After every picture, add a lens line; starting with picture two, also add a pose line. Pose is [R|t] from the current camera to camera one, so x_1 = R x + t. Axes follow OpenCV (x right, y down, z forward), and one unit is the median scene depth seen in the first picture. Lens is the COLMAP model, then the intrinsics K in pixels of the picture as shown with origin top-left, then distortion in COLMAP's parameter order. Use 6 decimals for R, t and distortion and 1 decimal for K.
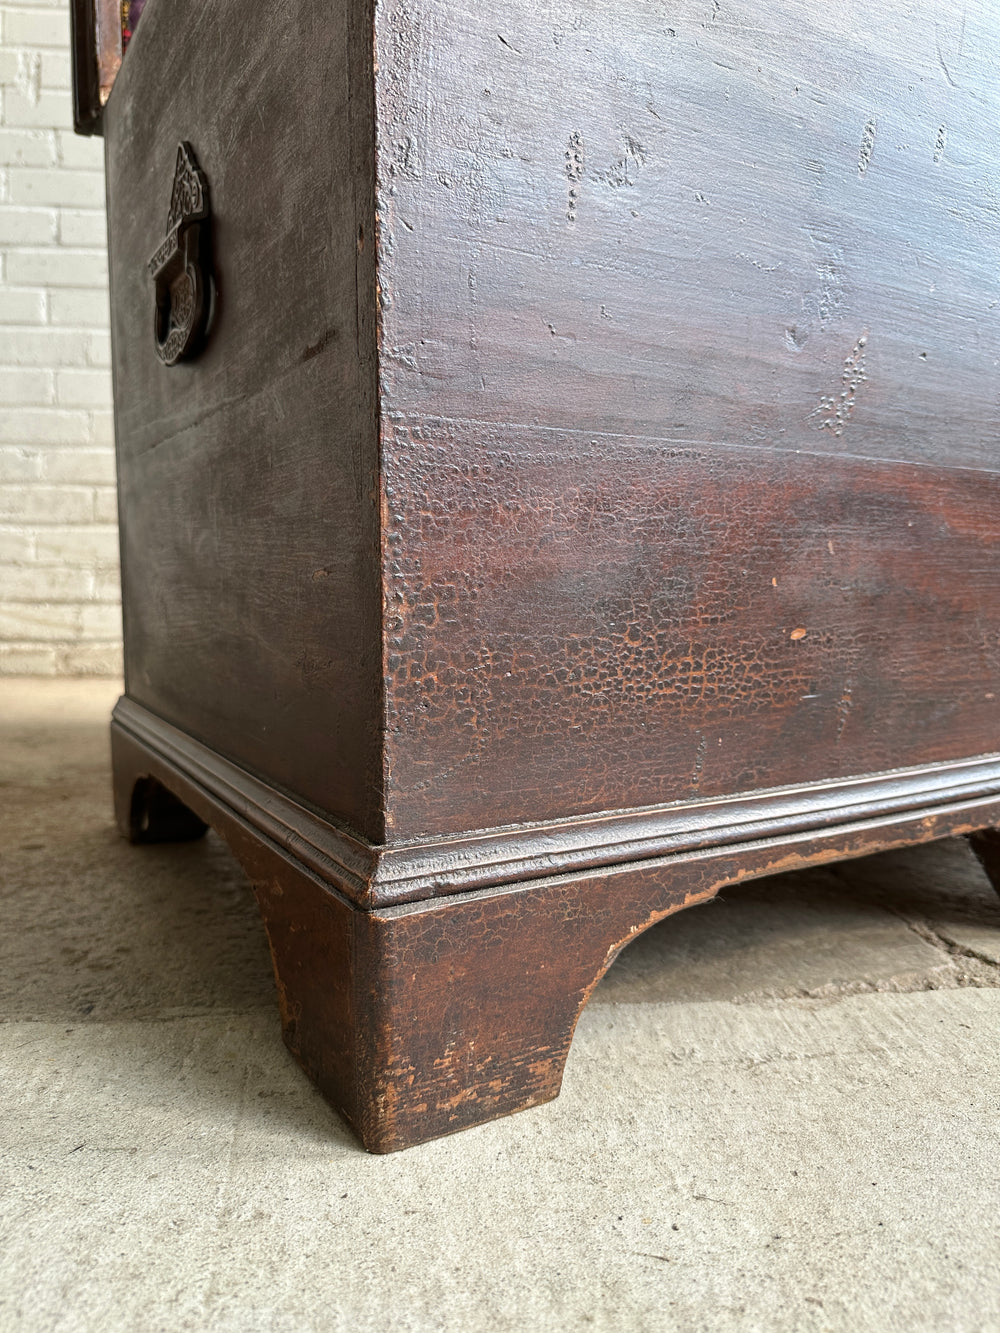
lens RADIAL K [[974.0, 0, 502.0], [0, 974.0, 679.9], [0, 0, 1]] dist [0.008954, -0.027666]
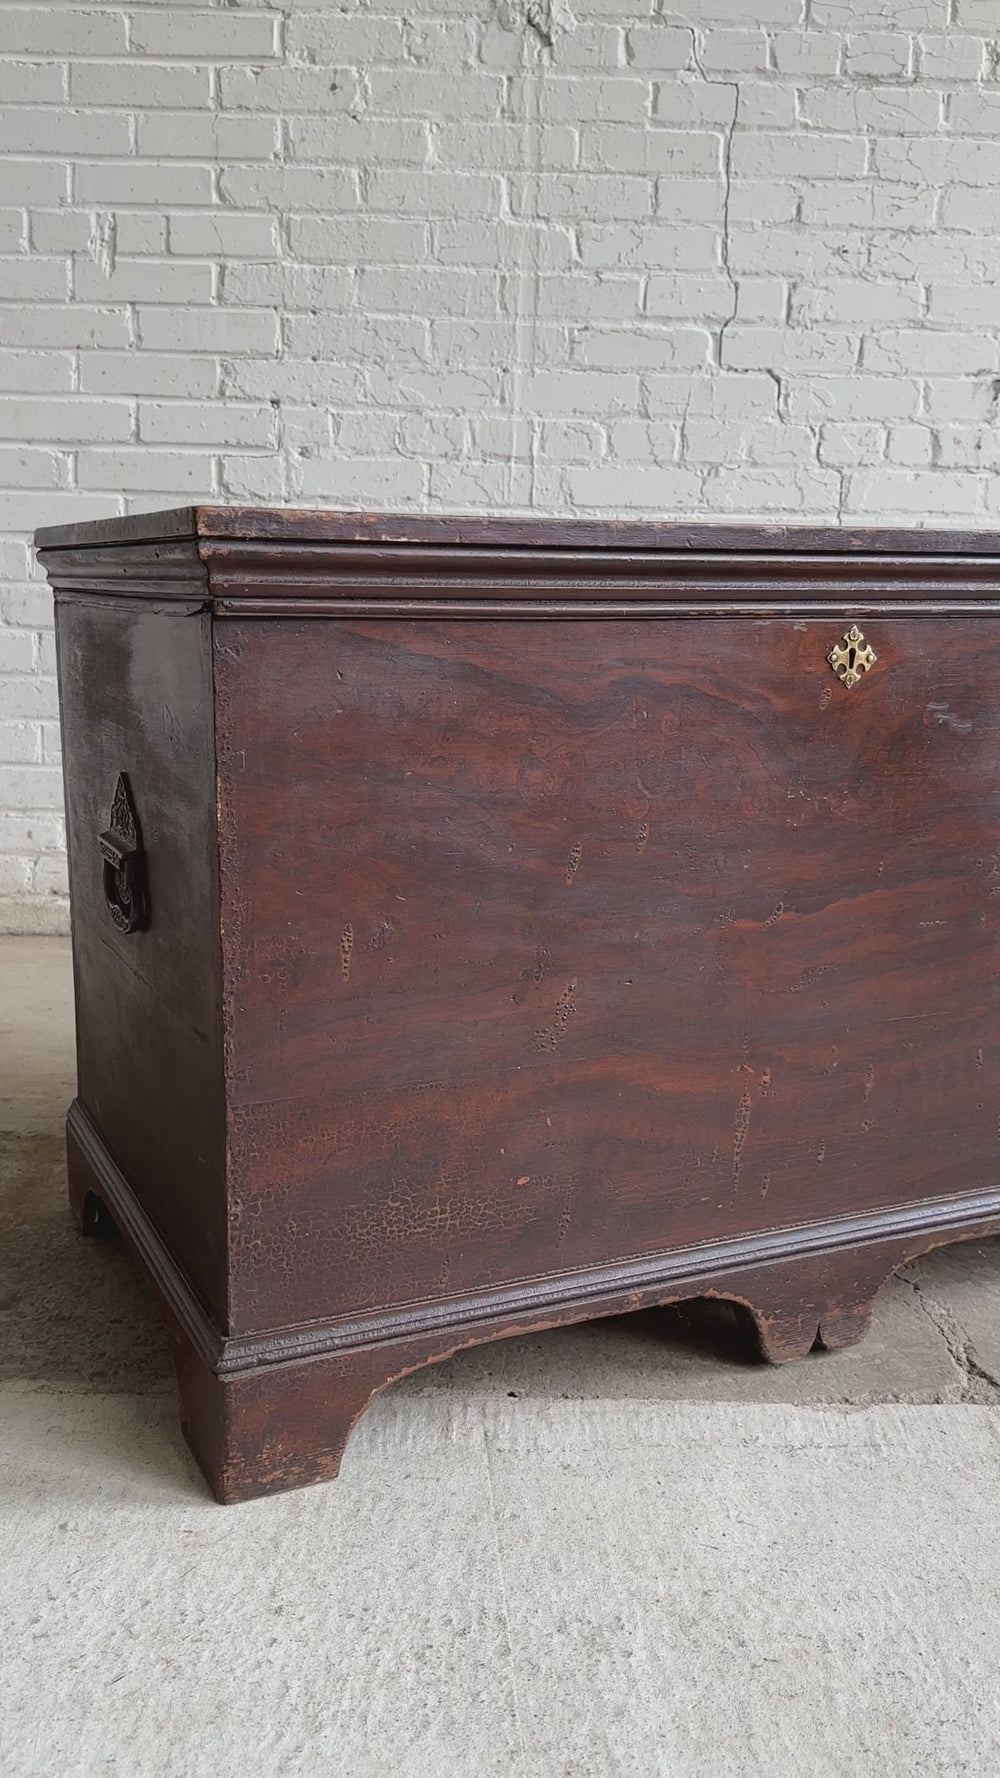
lens RADIAL K [[1580.5, 0, 493.4], [0, 1580.5, 898.2], [0, 0, 1]] dist [0.039089, -0.101657]
pose [[0.995107, 0.024385, -0.095751, -0.008098], [-0.014880, 0.995000, 0.098759, -0.752038], [0.097681, -0.096851, 0.990494, -1.534521]]
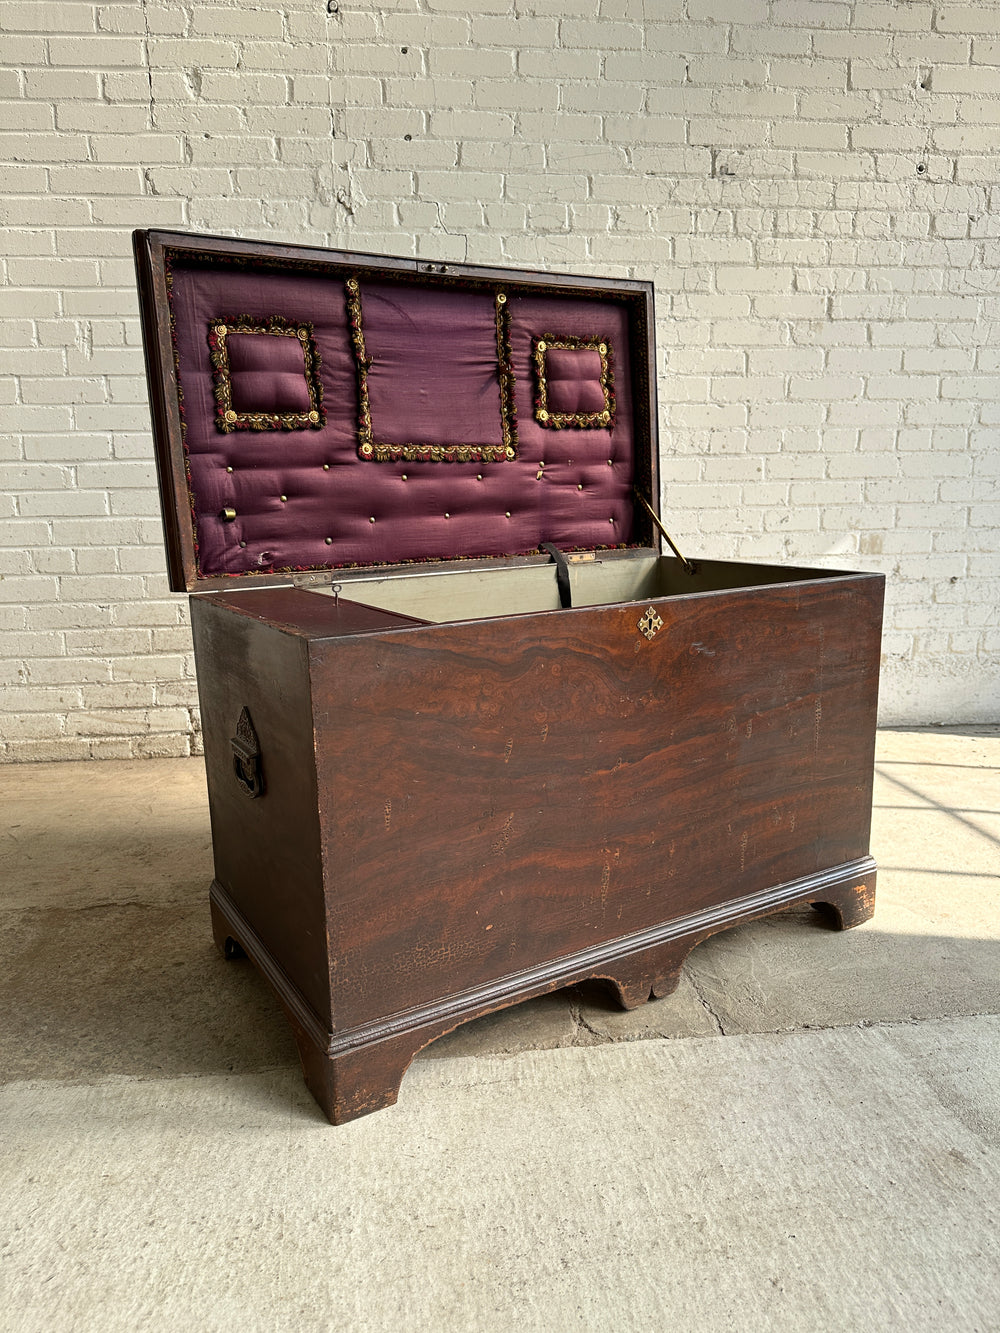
lens RADIAL K [[974.0, 0, 498.7], [0, 974.0, 672.2], [0, 0, 1]] dist [0.008954, -0.027666]
pose [[0.999503, -0.029897, -0.009975, 0.400010], [0.030796, 0.993738, 0.107406, -1.090053], [0.006702, -0.107660, 0.994165, -1.666498]]
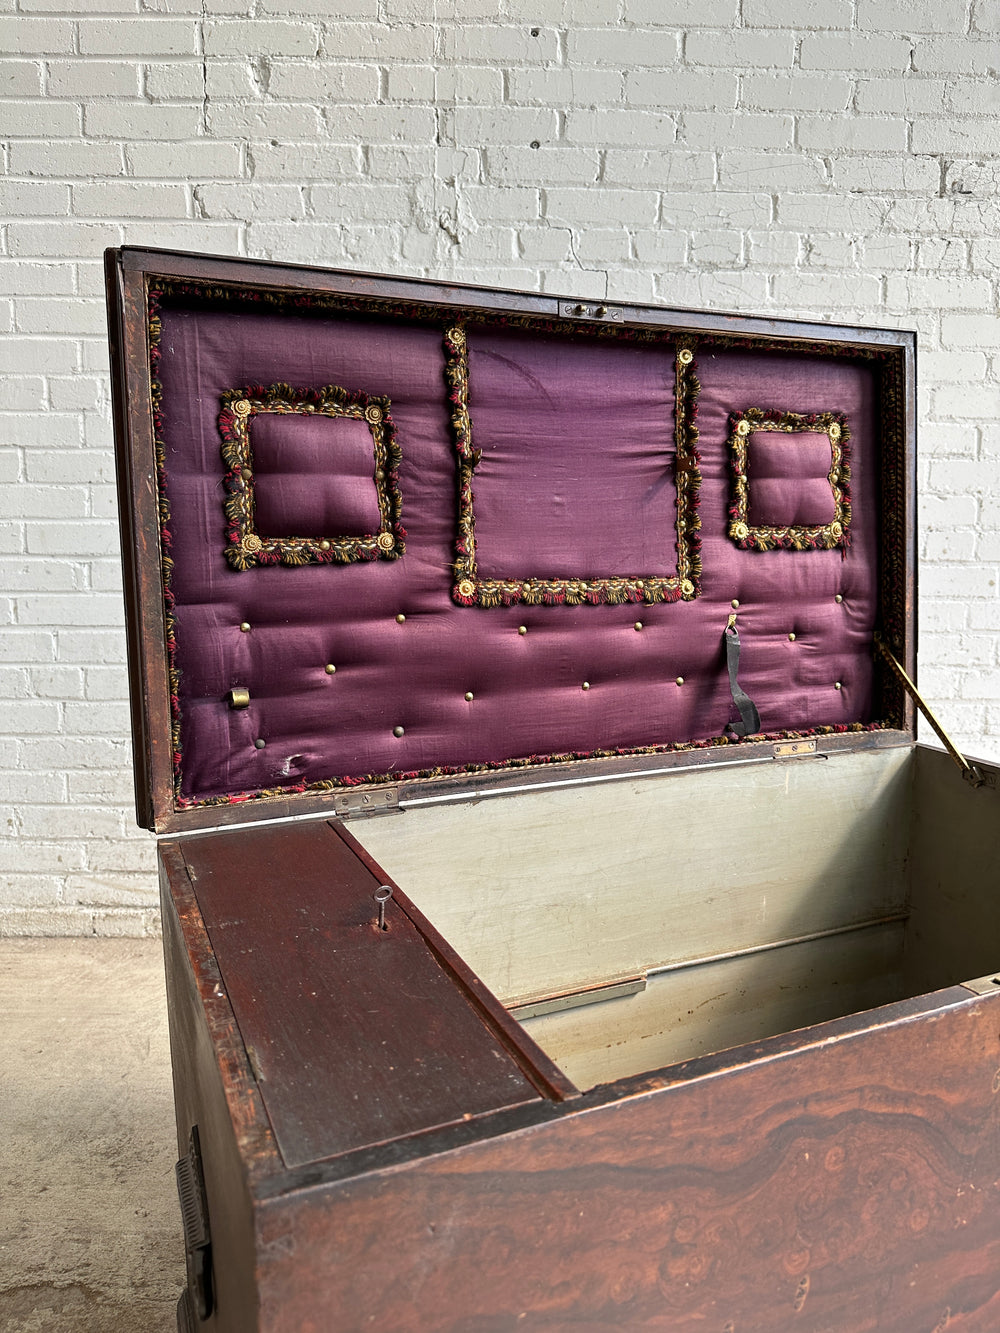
lens RADIAL K [[974.0, 0, 504.7], [0, 974.0, 665.1], [0, 0, 1]] dist [0.008954, -0.027666]
pose [[0.995808, 0.003236, -0.091407, 0.185584], [0.001454, 0.998687, 0.051198, -1.498750], [0.091452, -0.051116, 0.994497, -0.171148]]
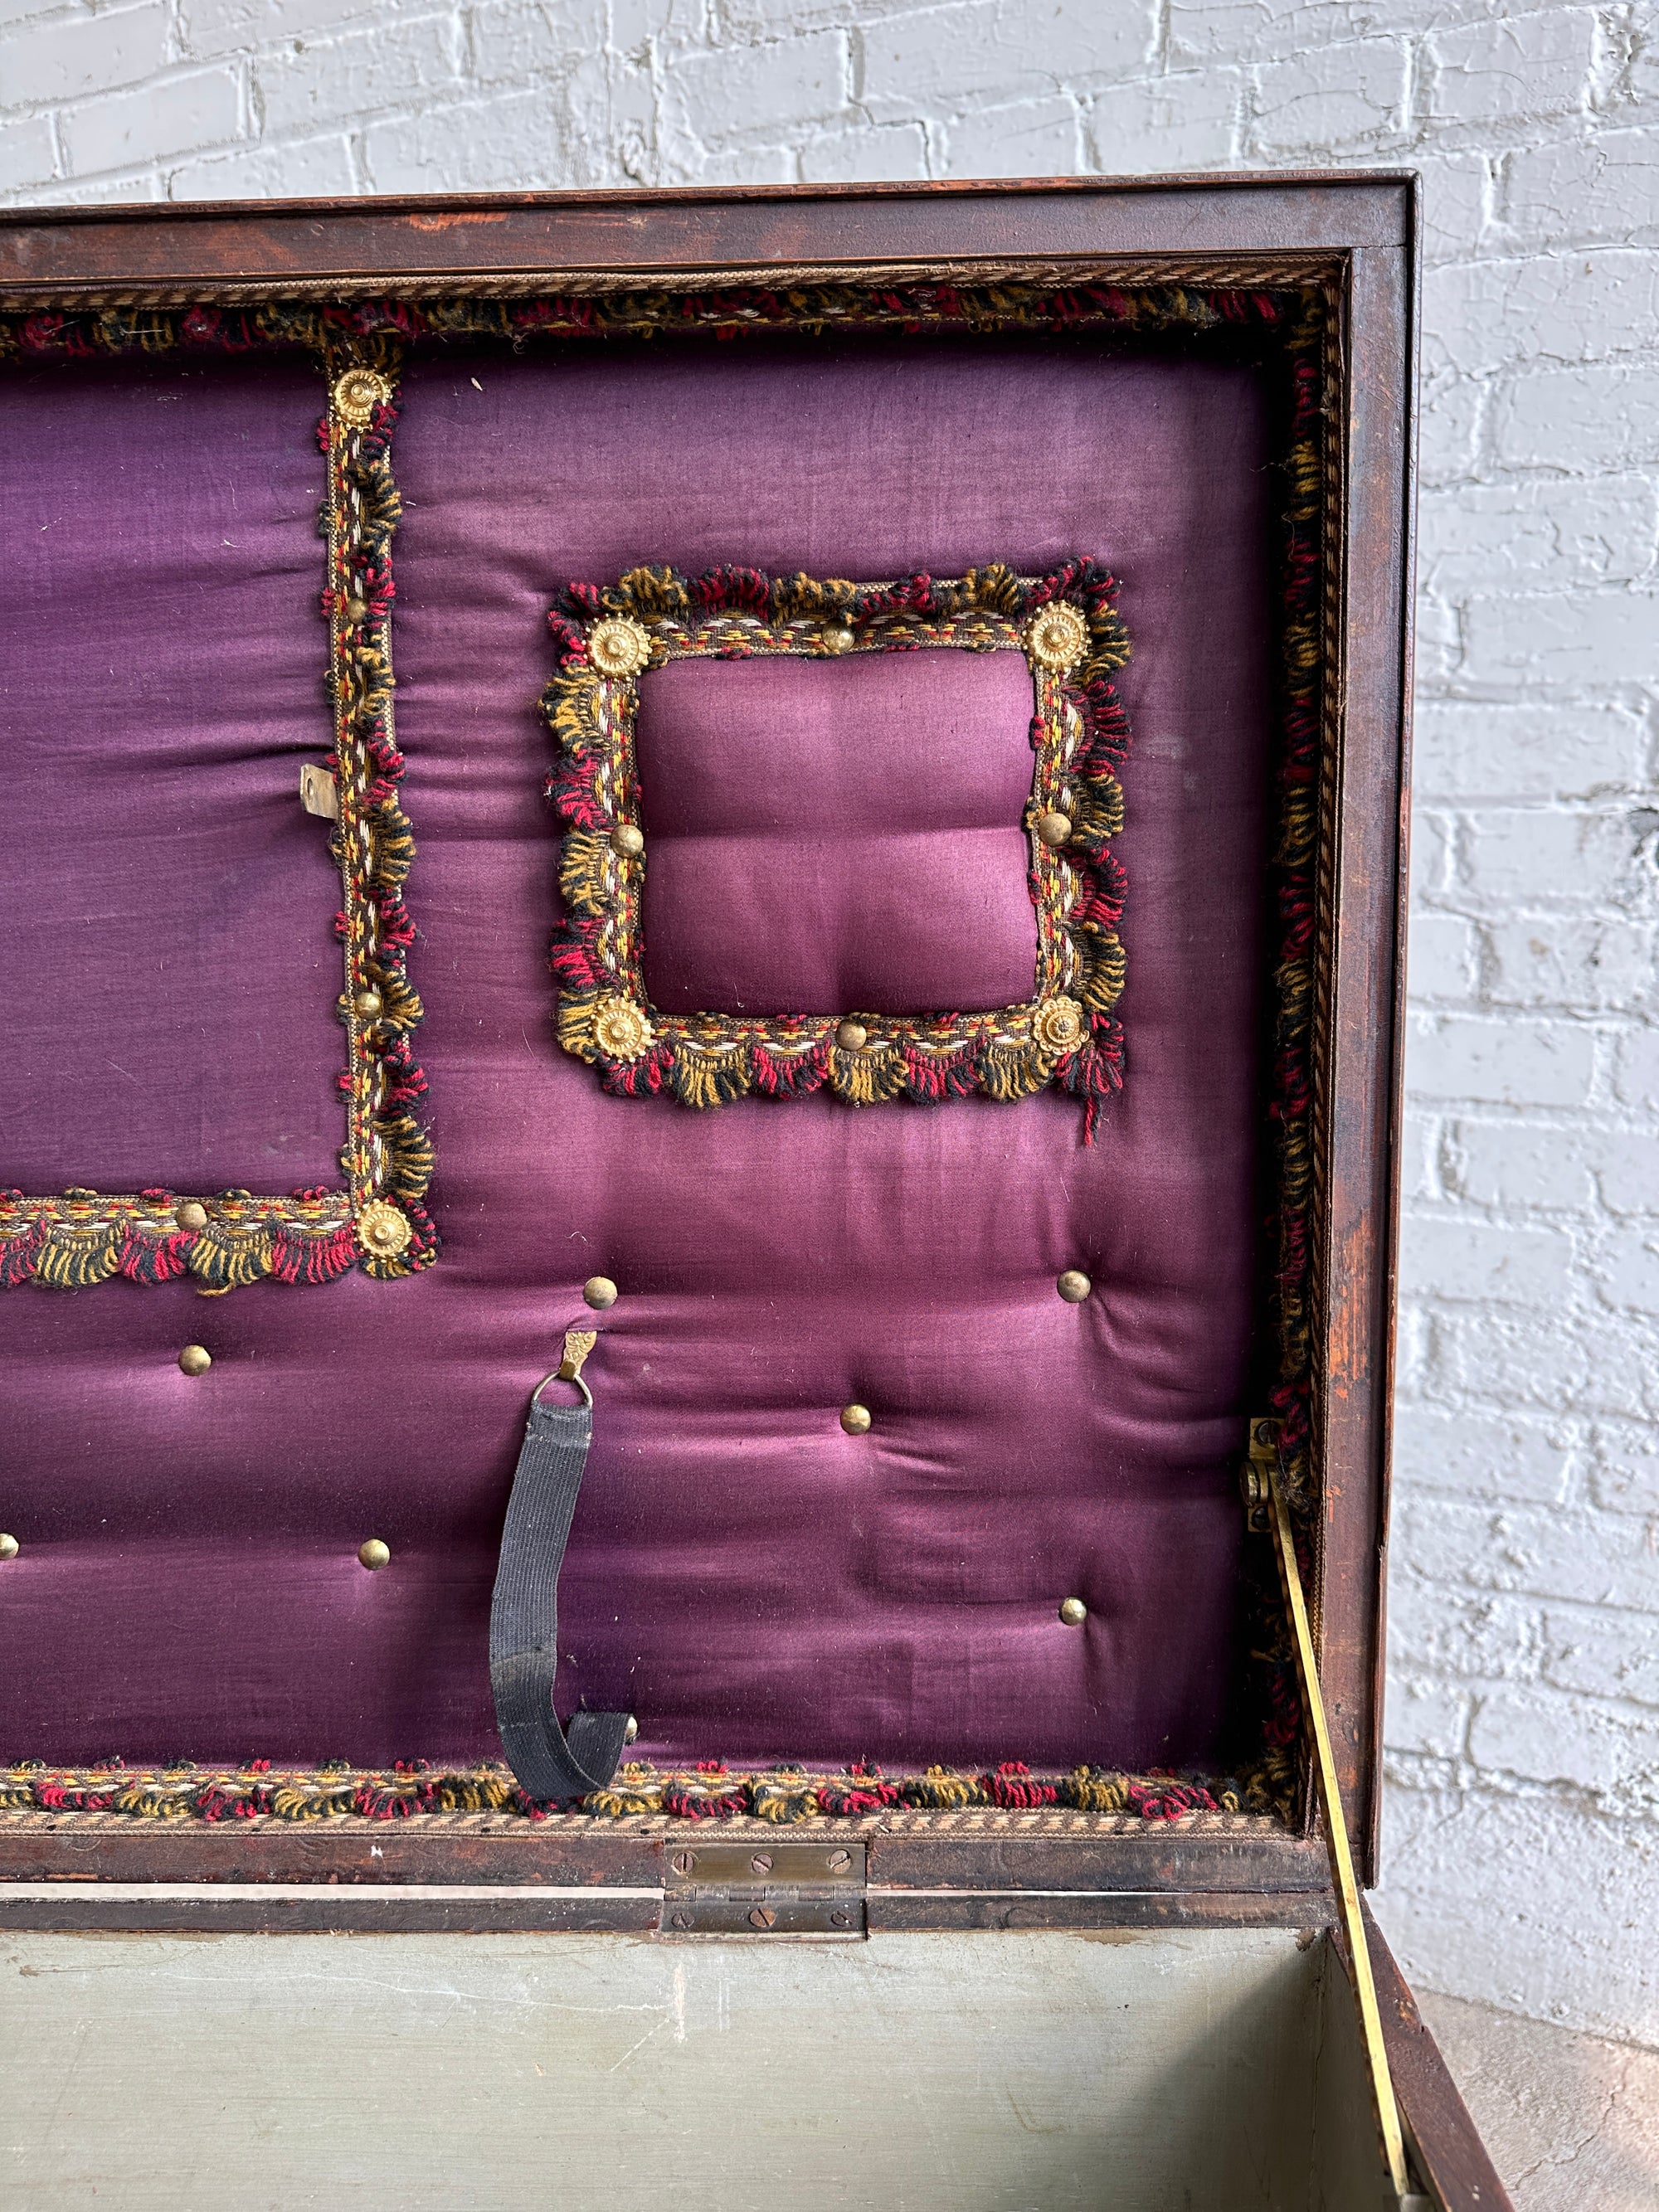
lens RADIAL K [[1616.4, 0, 819.1], [0, 1616.4, 1101.4], [0, 0, 1]] dist [0.008954, -0.027666]
pose [[0.867442, 0.067529, -0.492935, 1.325318], [-0.025639, 0.995497, 0.091259, -1.793207], [0.496878, -0.066523, 0.865267, 1.620069]]
